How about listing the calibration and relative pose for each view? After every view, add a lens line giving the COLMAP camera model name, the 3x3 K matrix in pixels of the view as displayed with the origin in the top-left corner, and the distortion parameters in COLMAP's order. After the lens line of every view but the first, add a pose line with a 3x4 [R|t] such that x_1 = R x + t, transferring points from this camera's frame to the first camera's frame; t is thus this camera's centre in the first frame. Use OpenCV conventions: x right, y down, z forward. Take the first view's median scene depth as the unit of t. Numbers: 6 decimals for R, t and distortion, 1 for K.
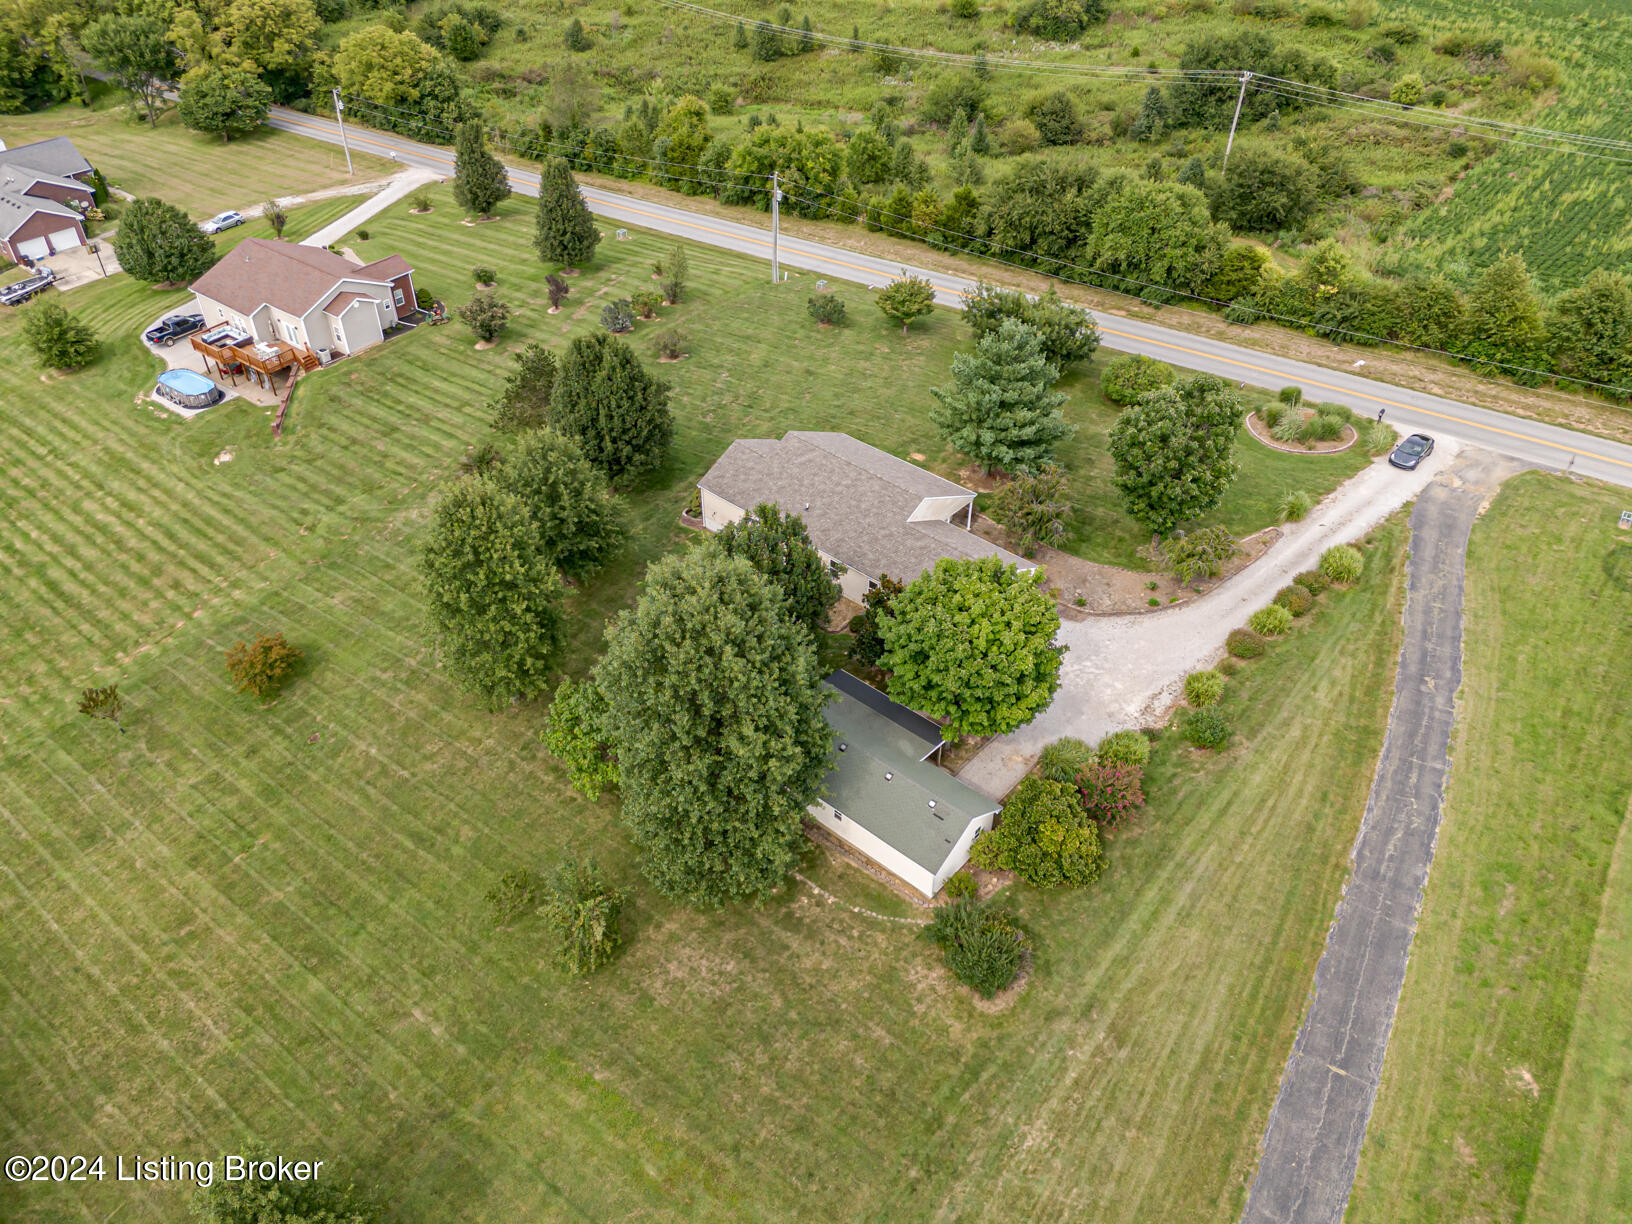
lens RADIAL K [[1205.7, 0, 817.1], [0, 1205.7, 616.0], [0, 0, 1]] dist [0.057418, -0.045005]
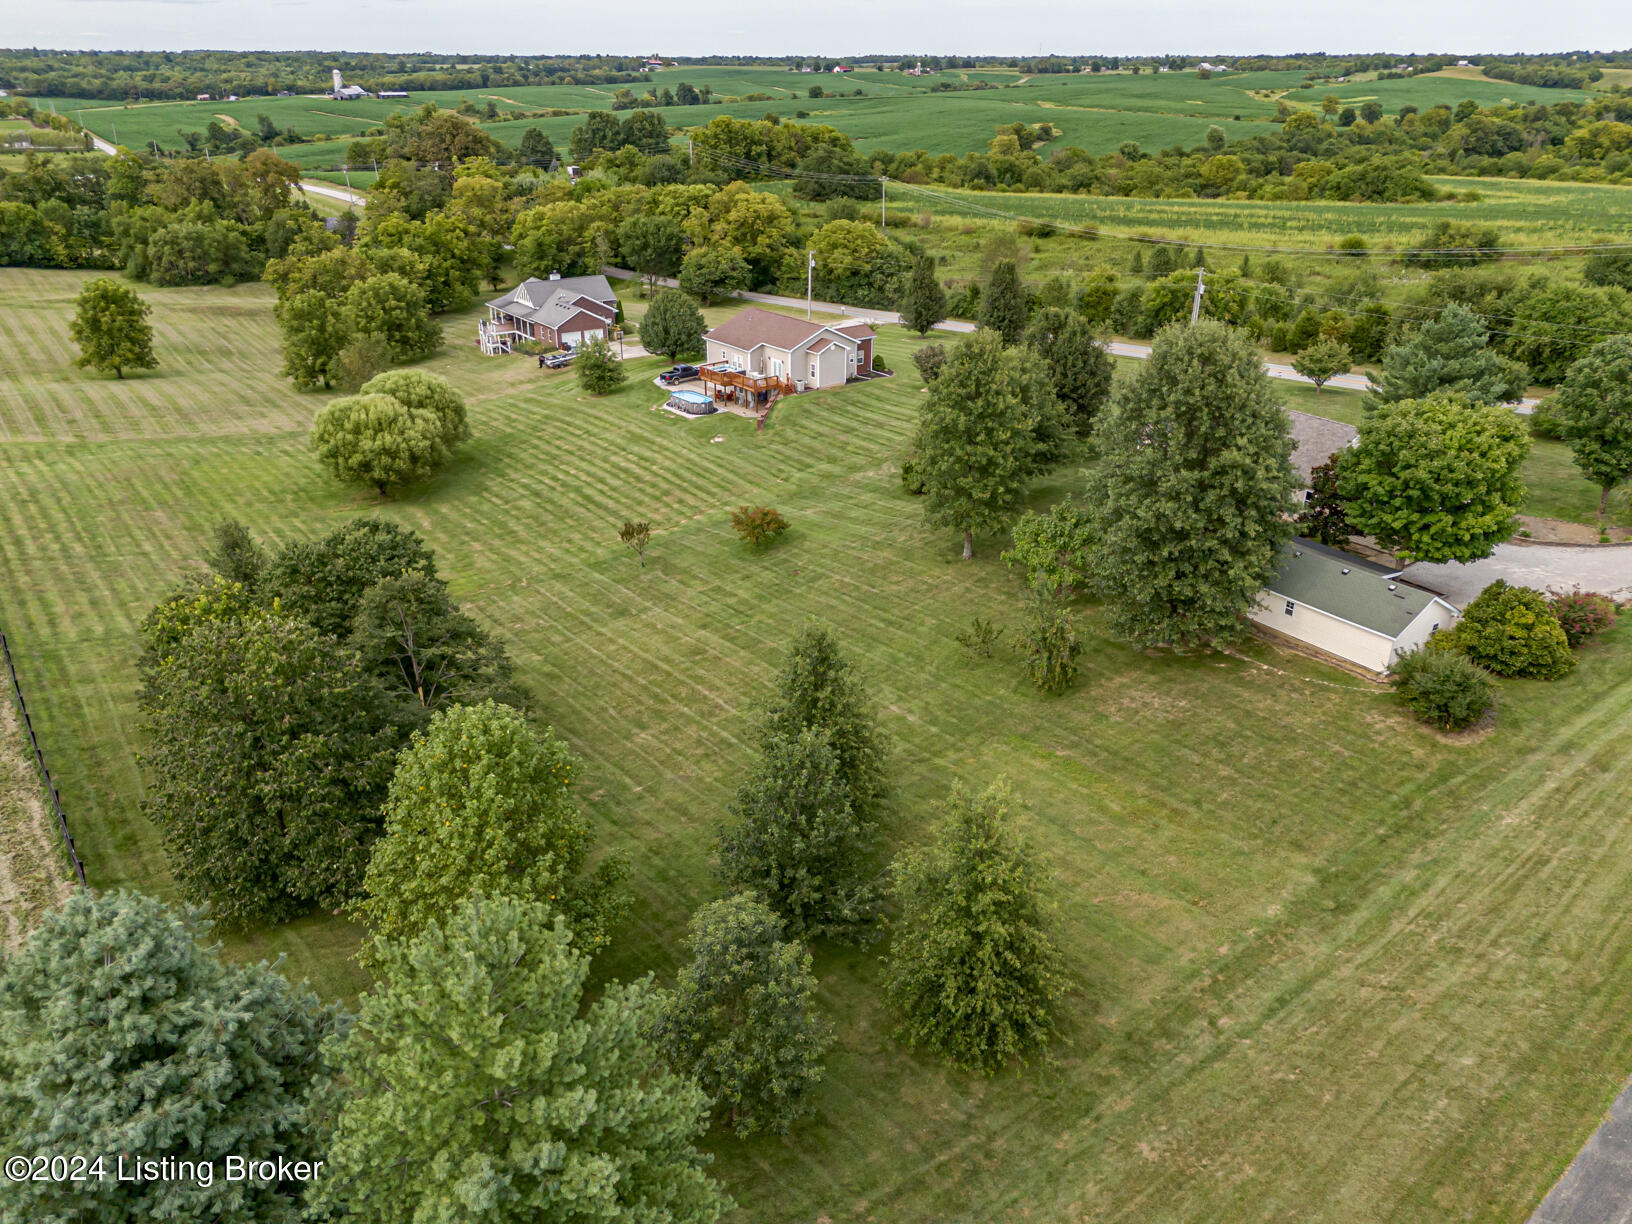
lens RADIAL K [[1205.7, 0, 817.1], [0, 1205.7, 615.6], [0, 0, 1]] dist [0.057418, -0.045005]
pose [[0.963514, 0.103045, -0.247026, -0.083086], [-0.163260, 0.957613, -0.237325, 0.343876], [0.212100, 0.268995, 0.939497, -0.071774]]
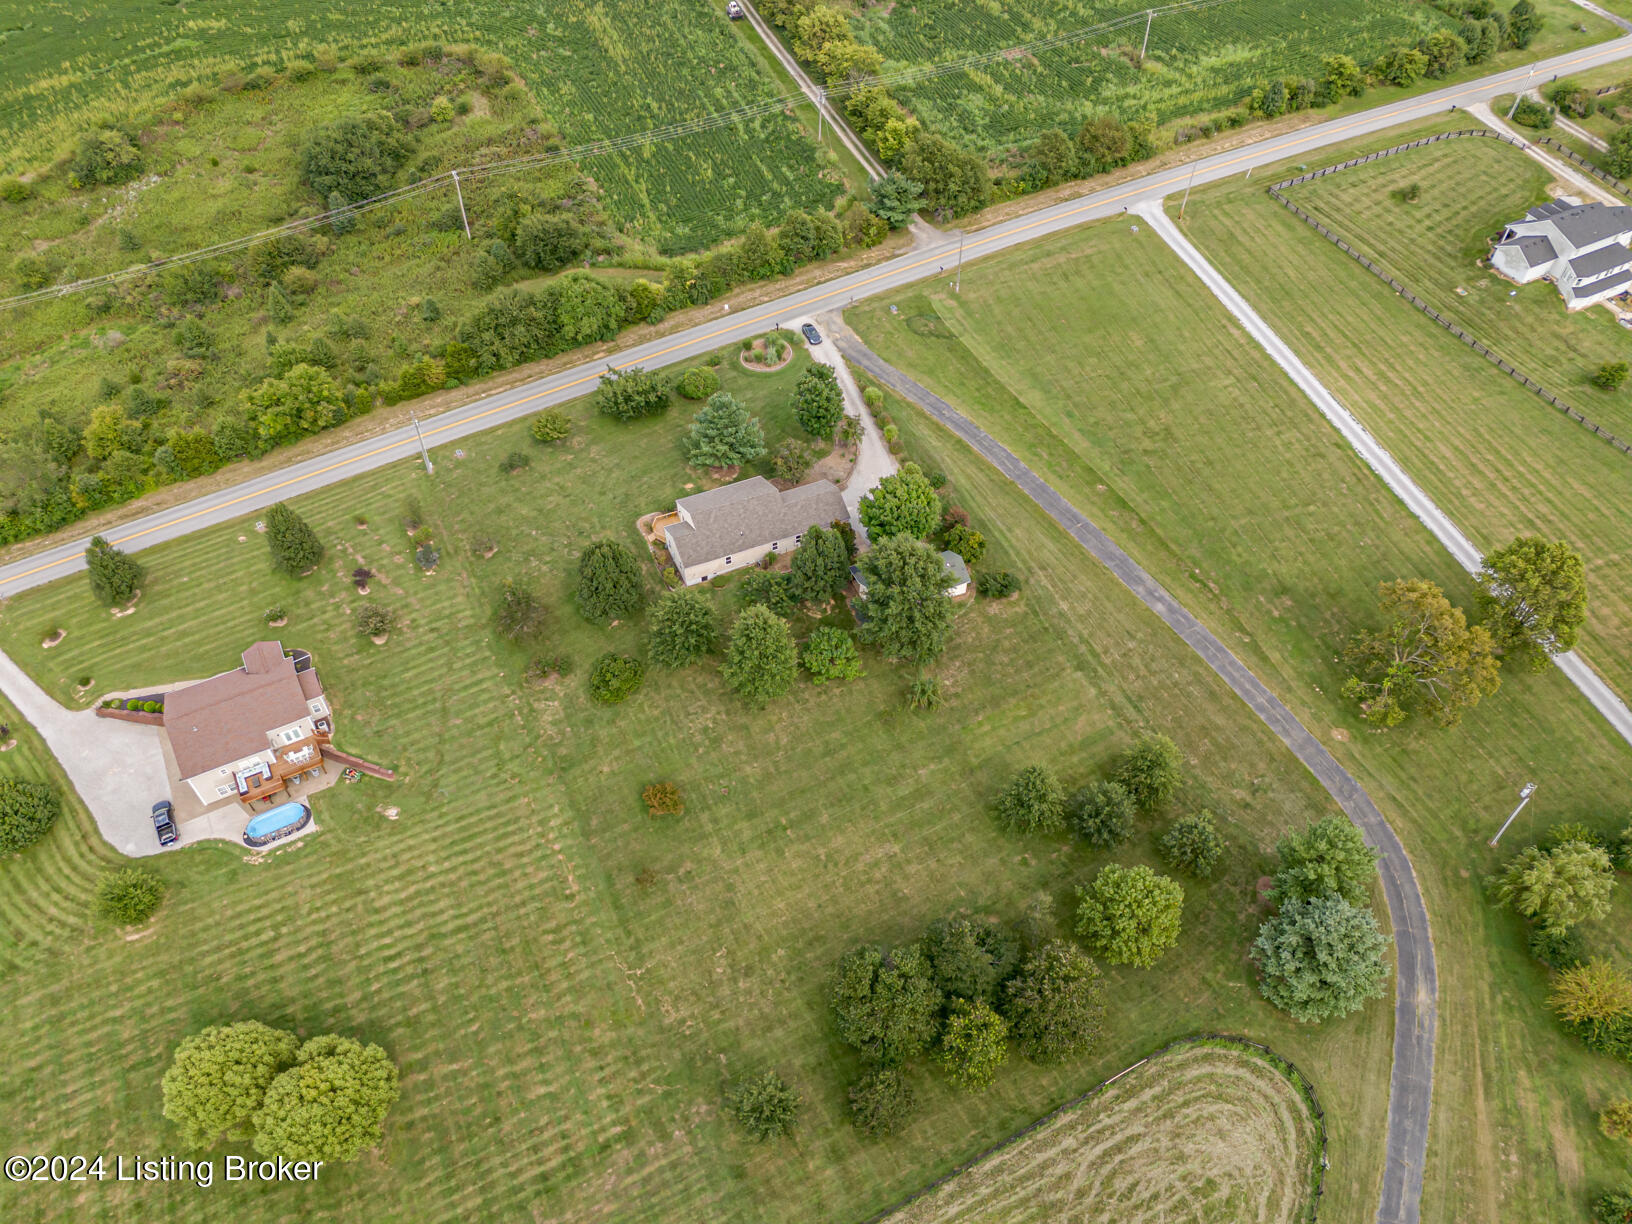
lens RADIAL K [[1205.7, 0, 817.9], [0, 1205.7, 611.1], [0, 0, 1]] dist [0.057418, -0.045005]
pose [[0.420983, -0.689183, 0.589747, -1.037488], [0.574977, 0.705611, 0.414144, -0.643611], [-0.701552, 0.164743, 0.693314, -0.351511]]
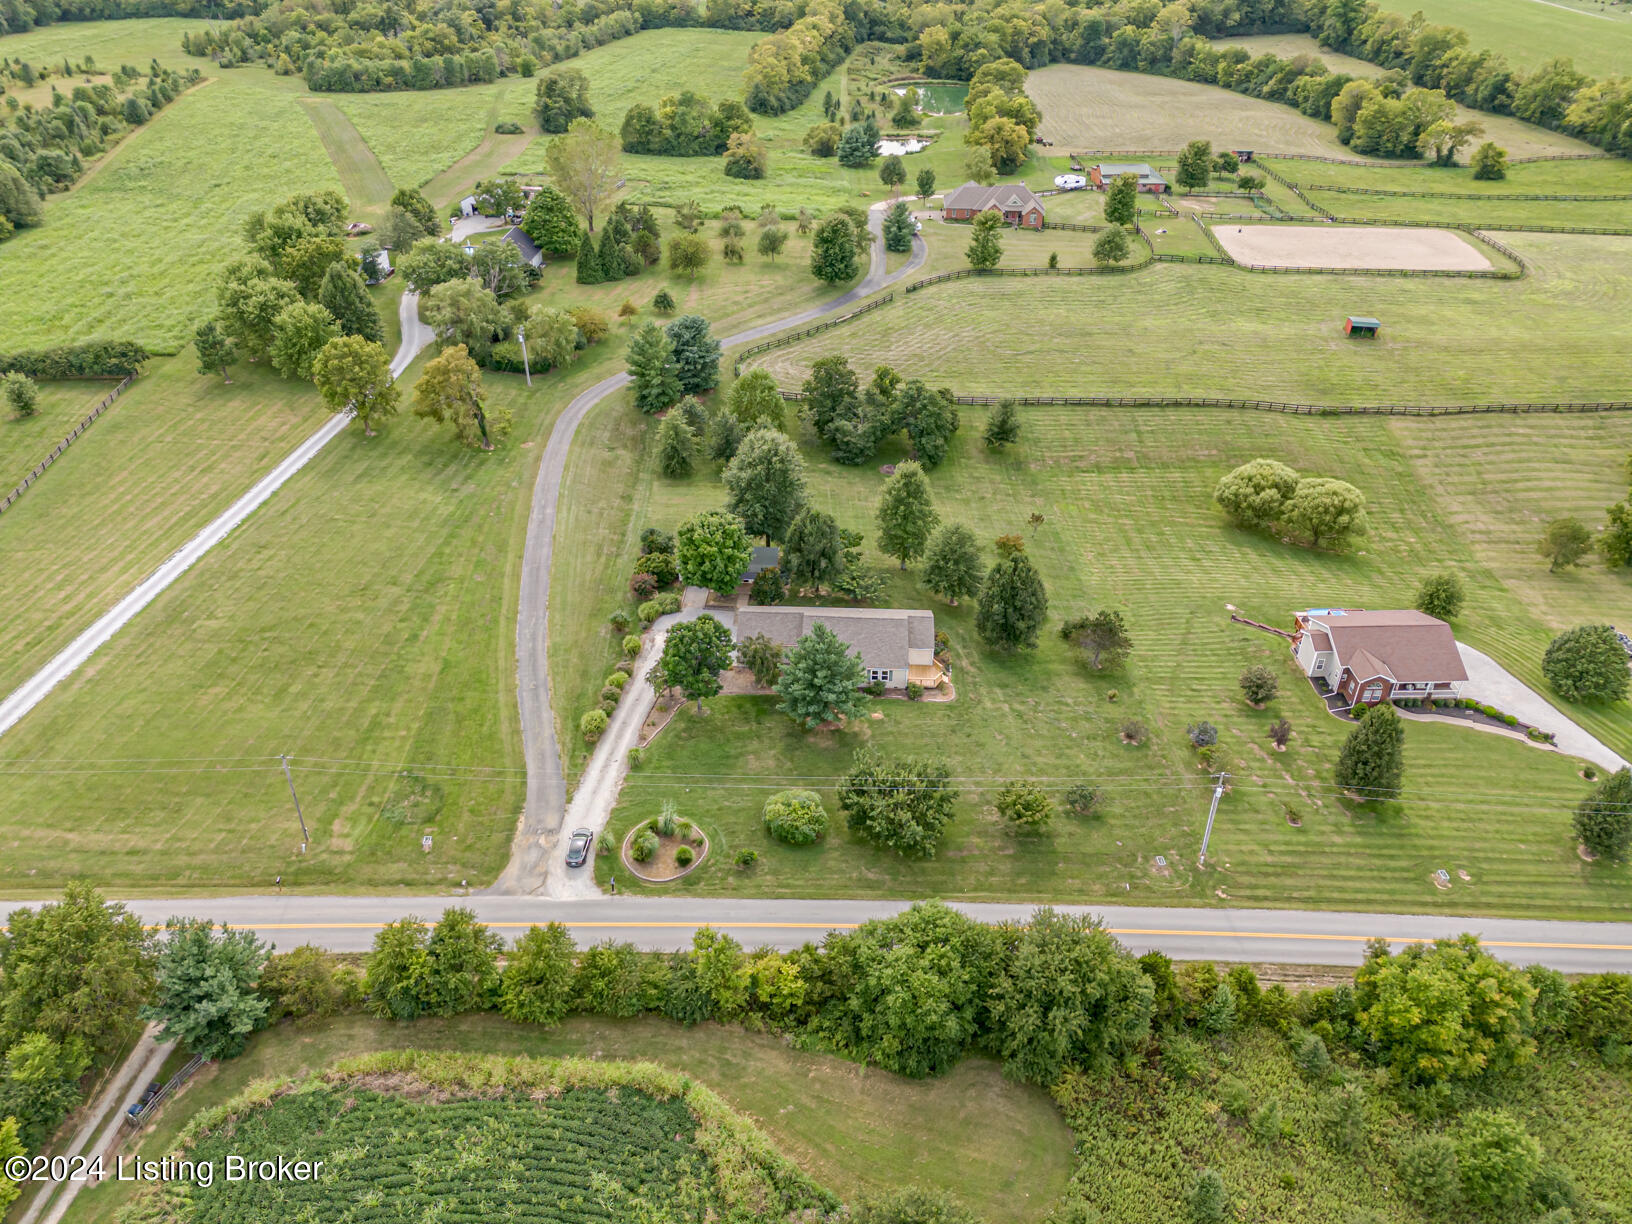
lens RADIAL K [[1205.7, 0, 817.0], [0, 1205.7, 614.1], [0, 0, 1]] dist [0.057418, -0.045005]
pose [[-0.773590, 0.337652, -0.536236, 0.890836], [-0.414185, 0.371023, 0.831139, -1.375583], [0.479592, 0.865062, -0.147169, 1.094007]]
